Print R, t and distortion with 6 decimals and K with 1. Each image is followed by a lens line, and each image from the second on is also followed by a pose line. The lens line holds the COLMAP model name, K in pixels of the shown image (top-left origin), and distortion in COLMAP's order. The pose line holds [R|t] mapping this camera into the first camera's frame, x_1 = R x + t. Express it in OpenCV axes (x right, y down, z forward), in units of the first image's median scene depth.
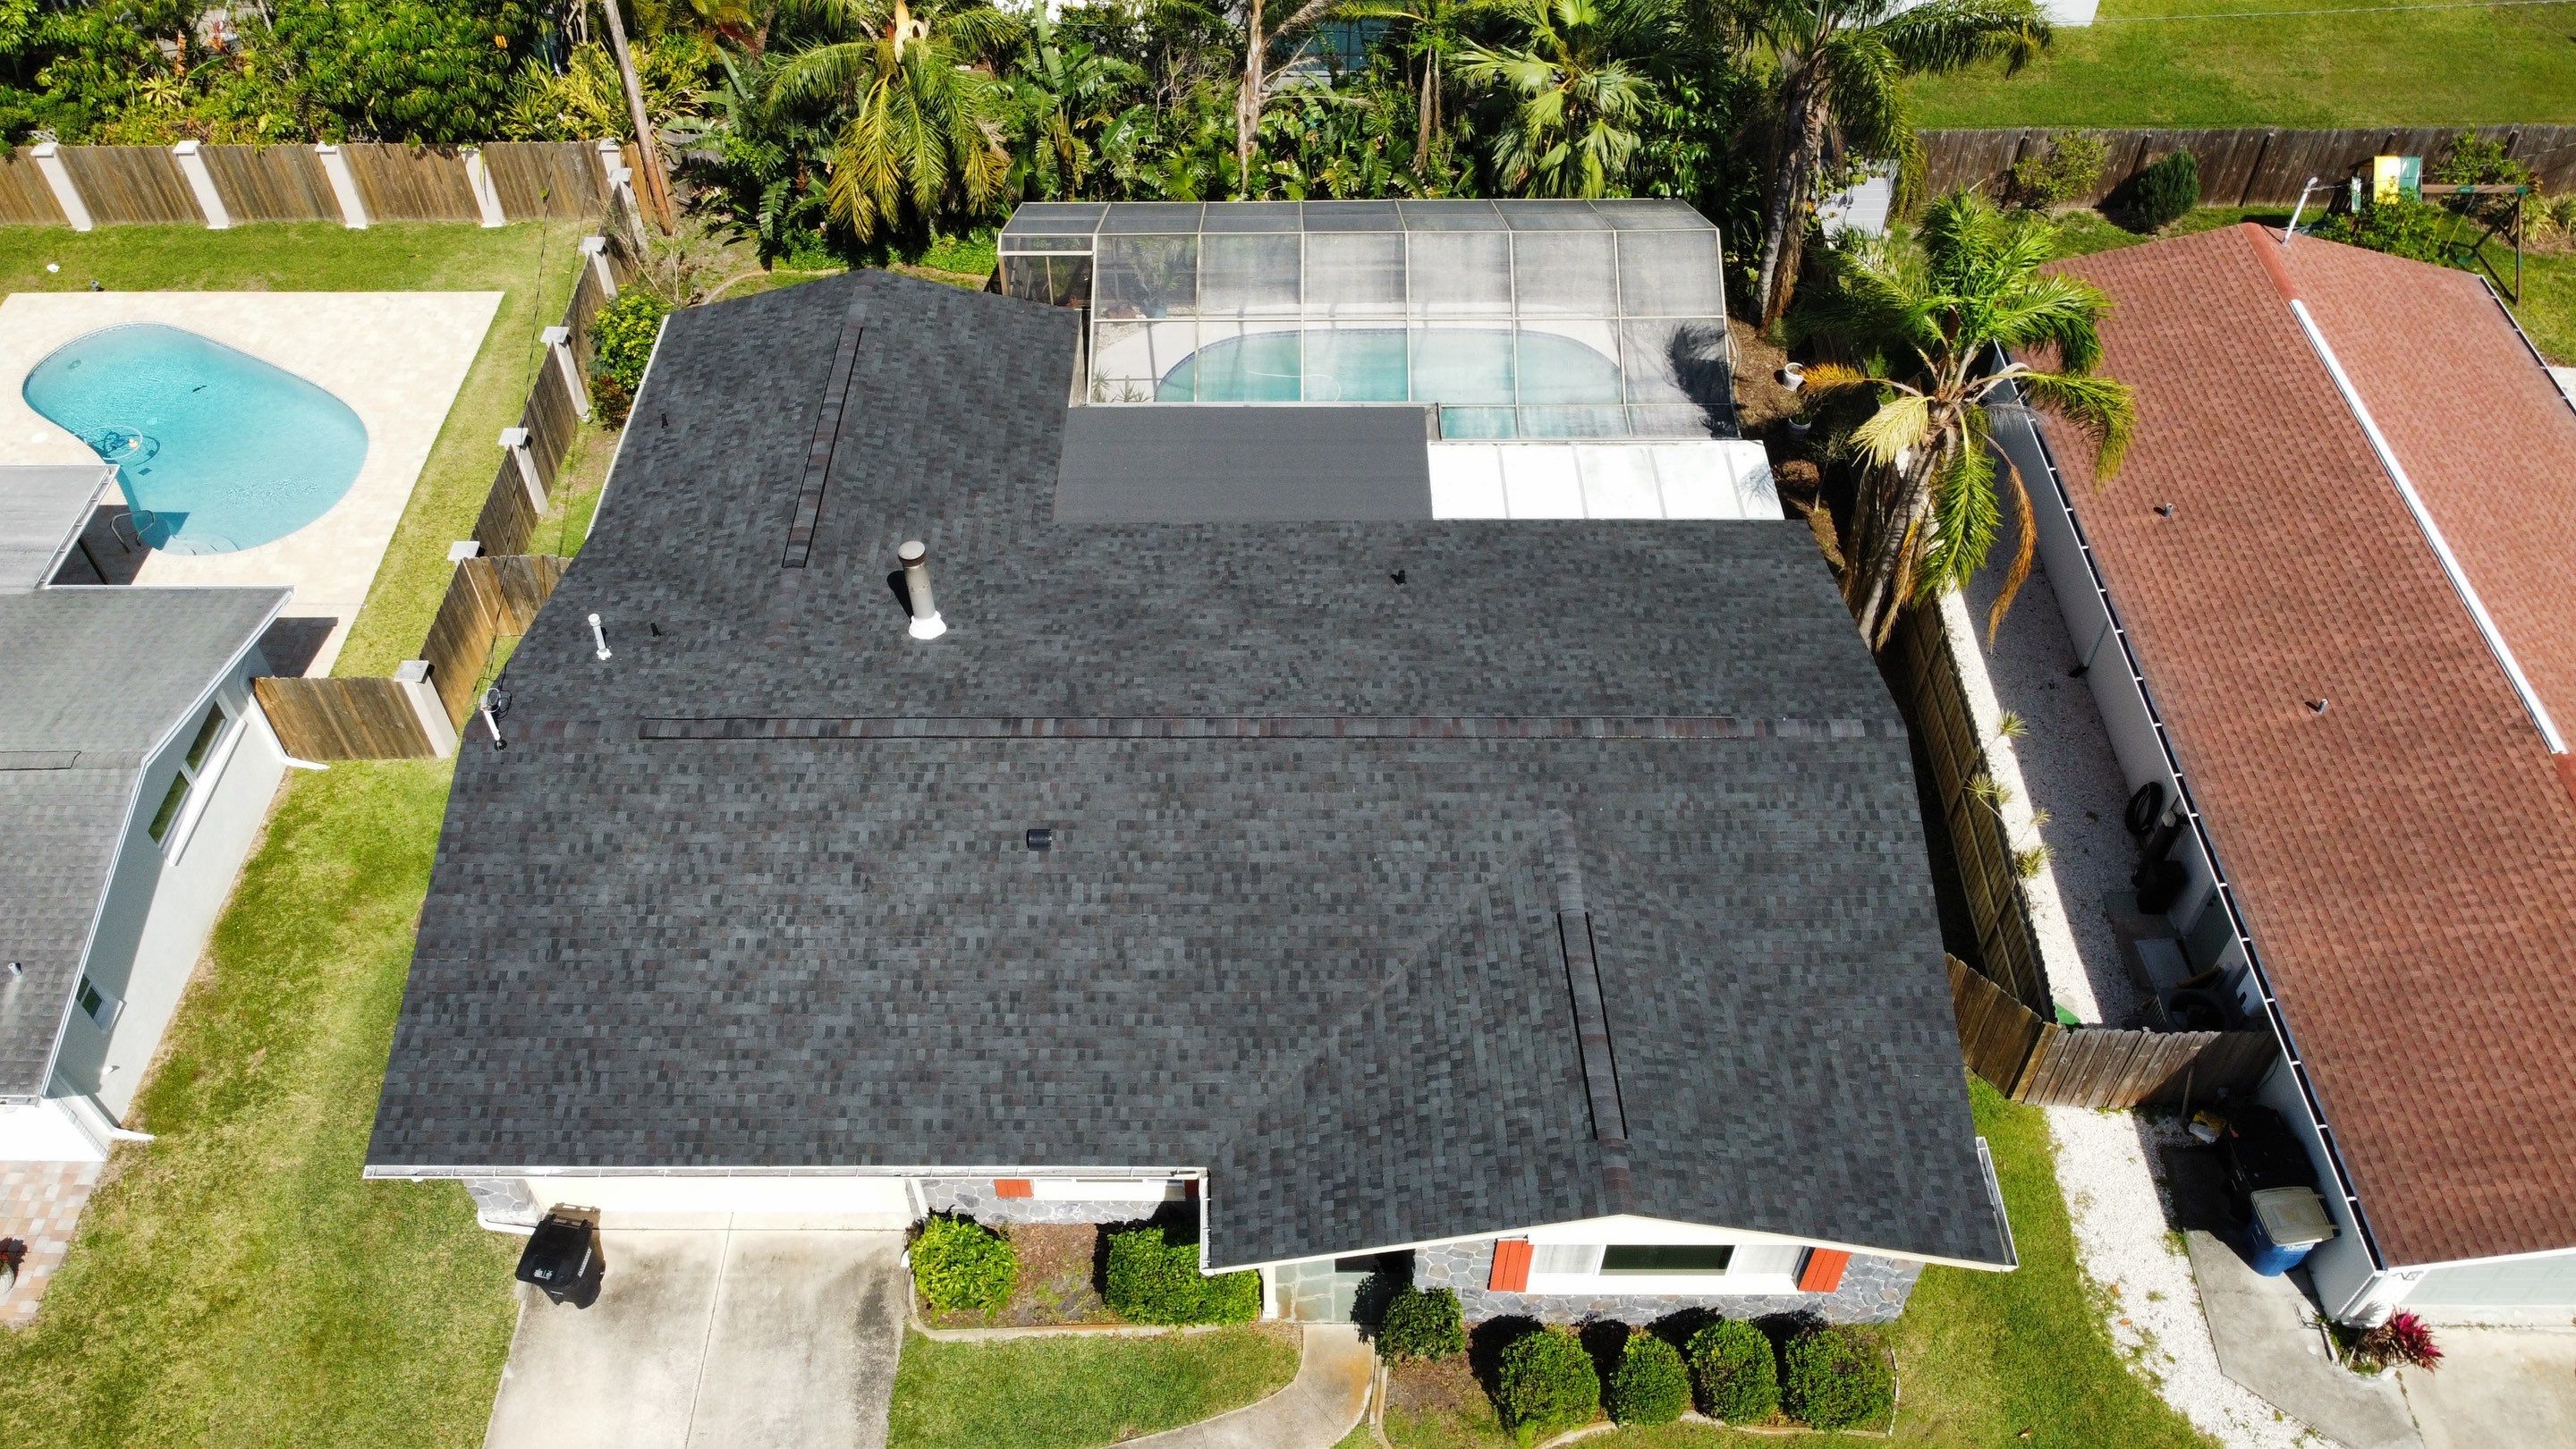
lens RADIAL K [[1946.3, 0, 1247.6], [0, 1946.3, 697.2], [0, 0, 1]] dist [0.003695, -0.008927]
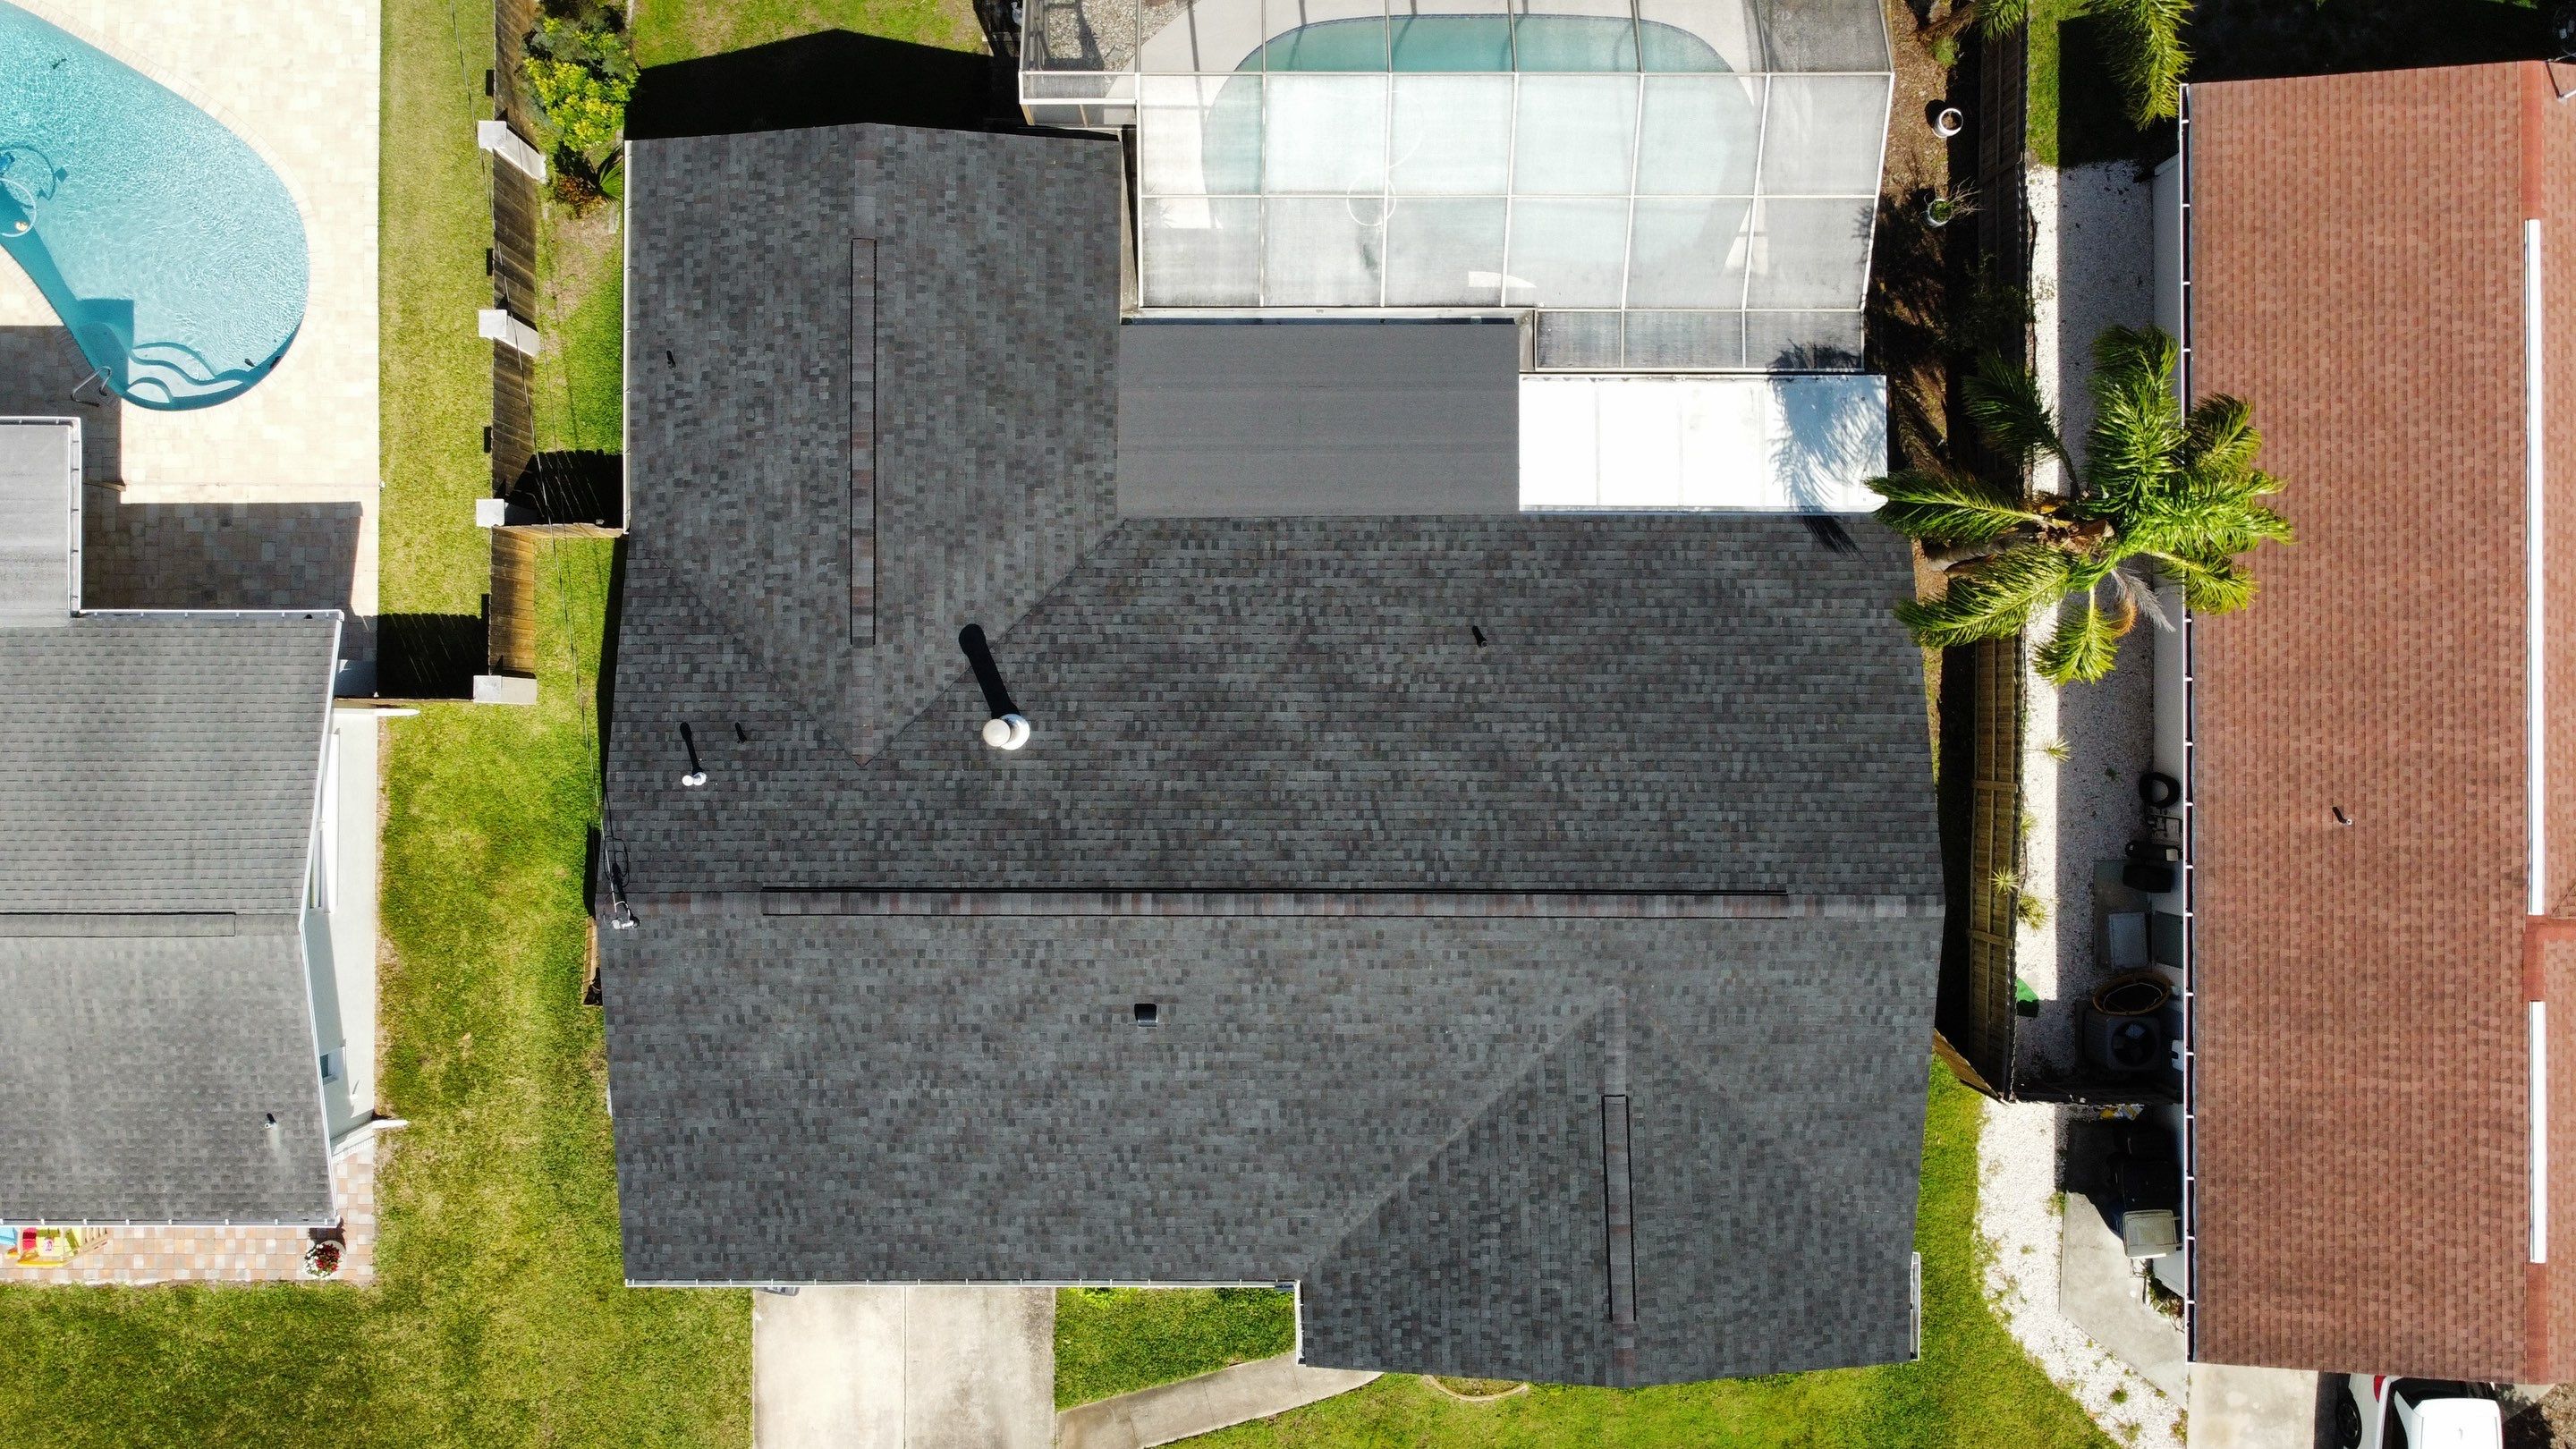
lens RADIAL K [[1942.2, 0, 1246.9], [0, 1942.2, 693.8], [0, 0, 1]] dist [0.004941, -0.016010]
pose [[0.999820, -0.010536, 0.015752, -0.065521], [-0.002742, 0.742018, 0.670374, -0.815438], [-0.018752, -0.670297, 0.741856, 0.298547]]
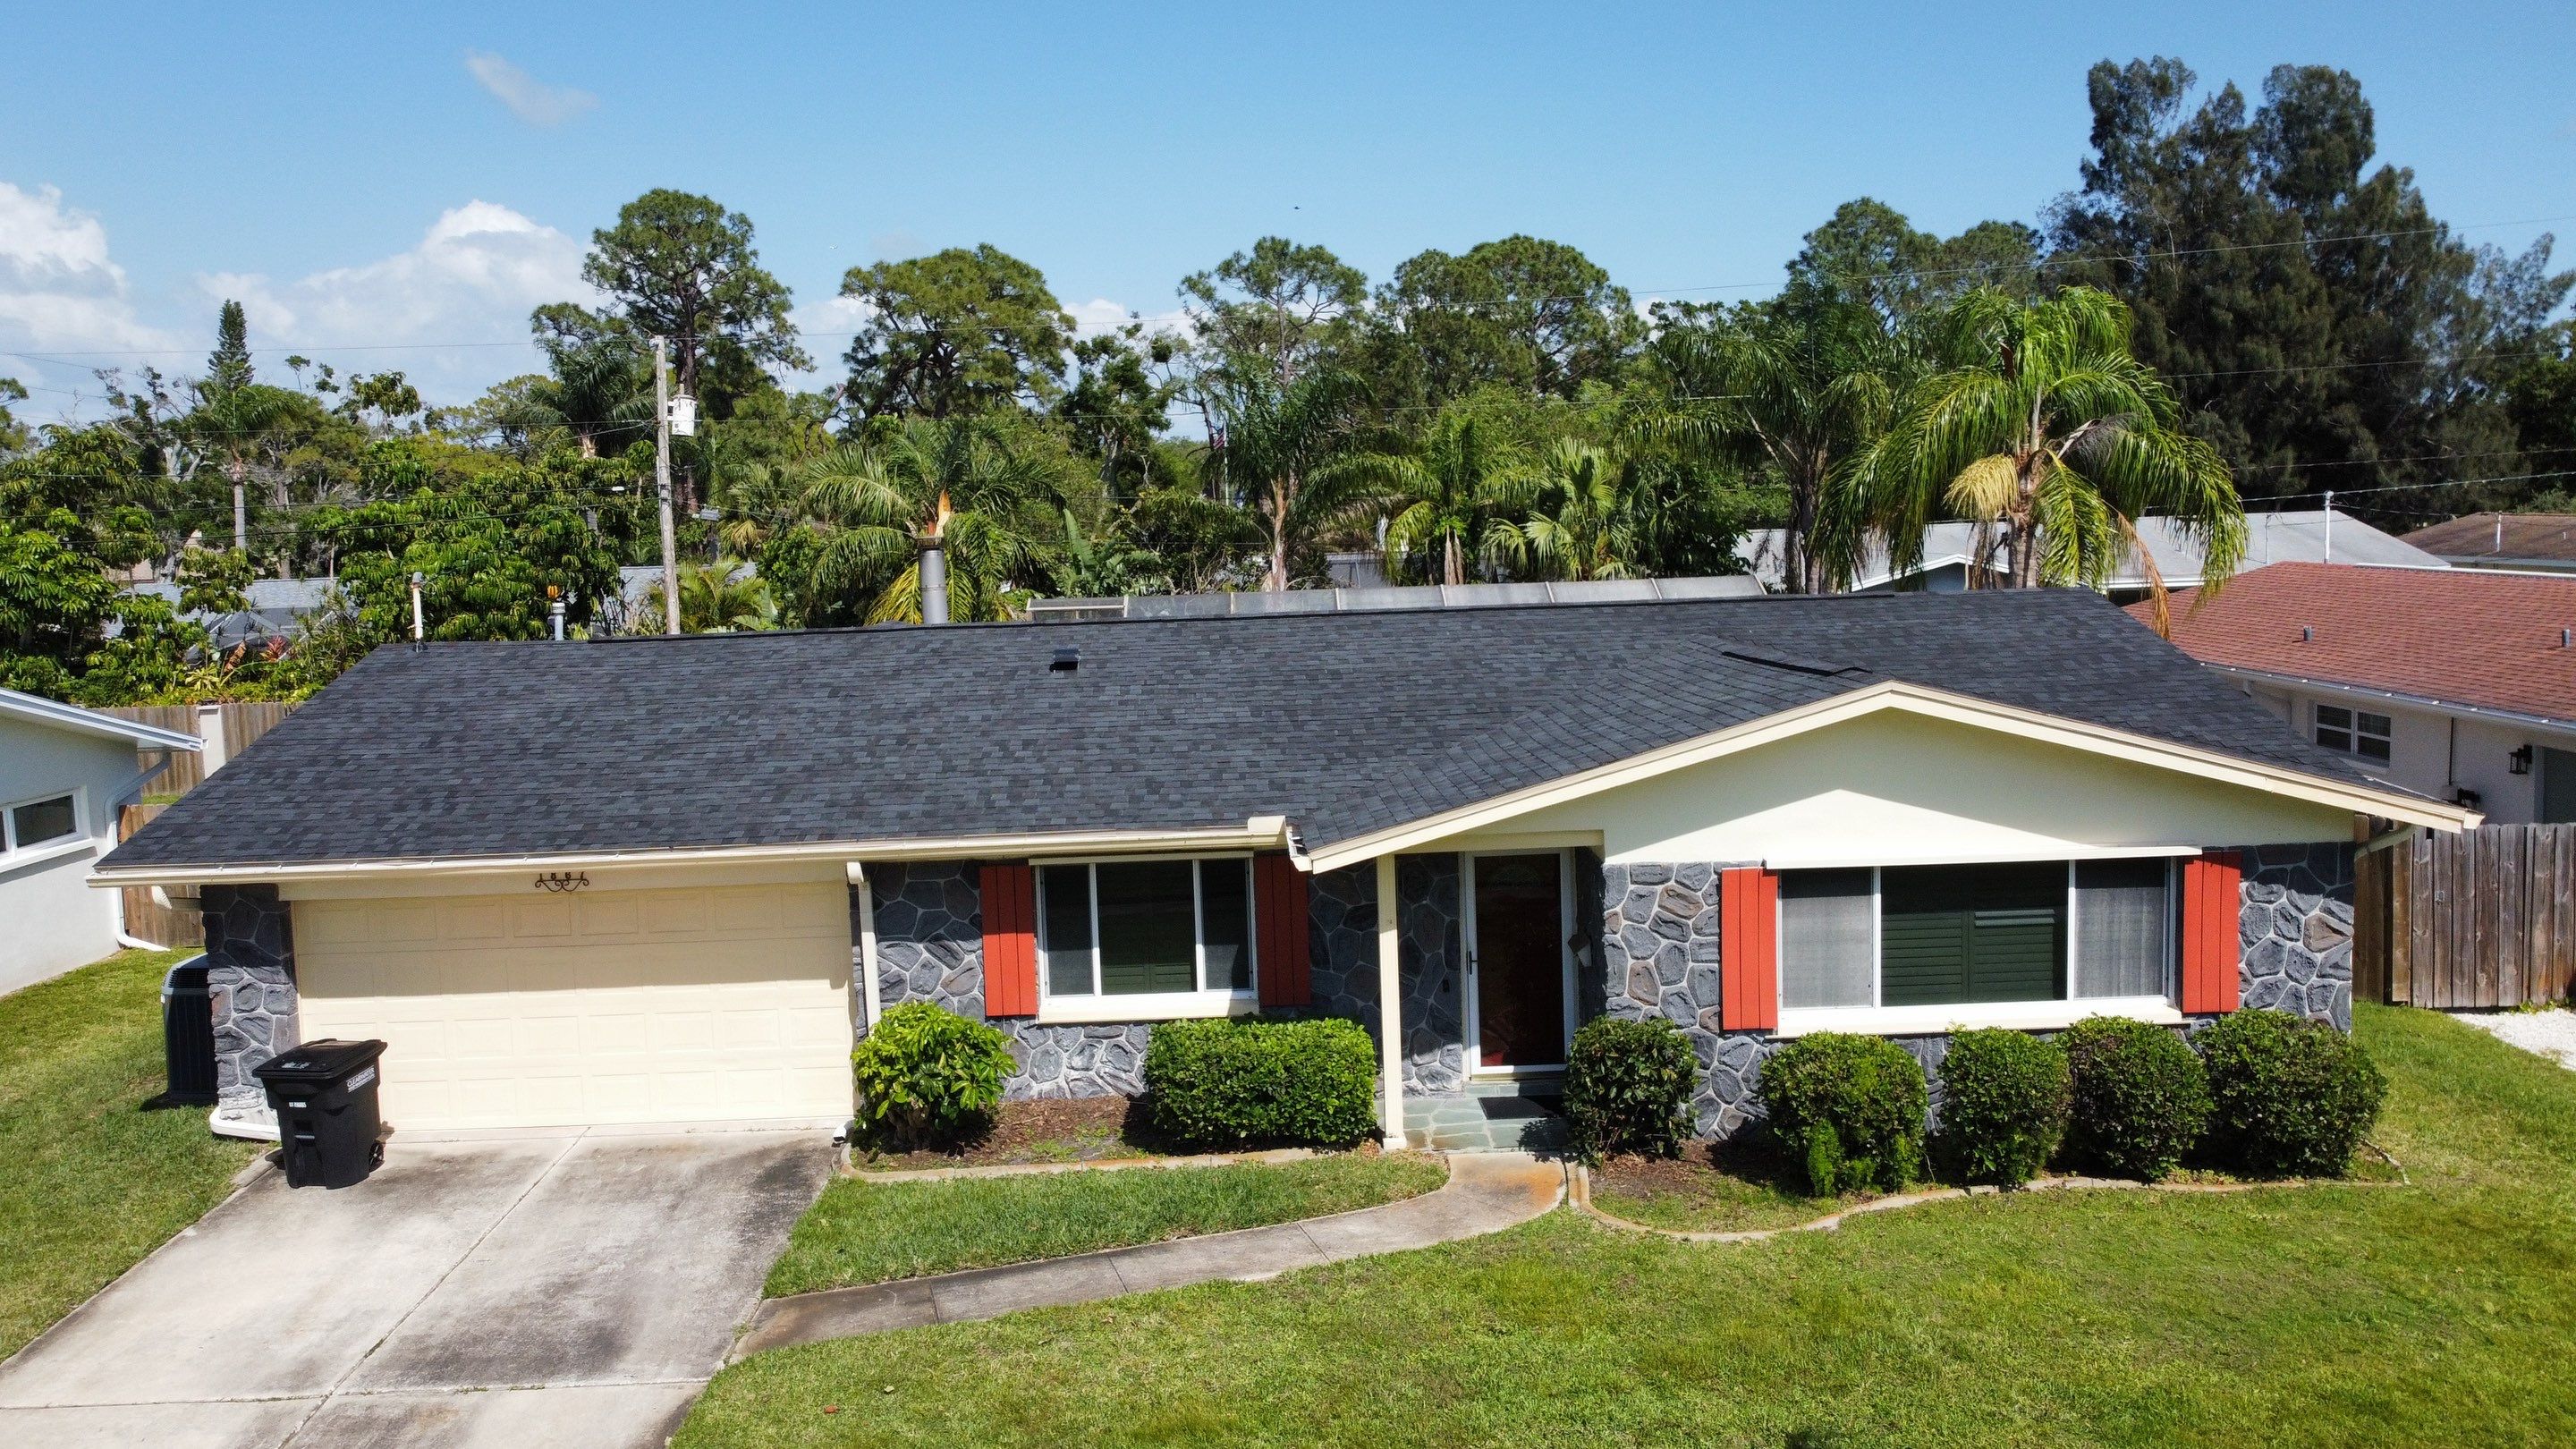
lens RADIAL K [[1946.3, 0, 1252.9], [0, 1946.3, 701.6], [0, 0, 1]] dist [0.003695, -0.008927]
pose [[0.999670, -0.020936, 0.014886, -0.041857], [0.025548, 0.749718, -0.661264, 0.625482], [0.002684, 0.661426, 0.750005, 0.406305]]
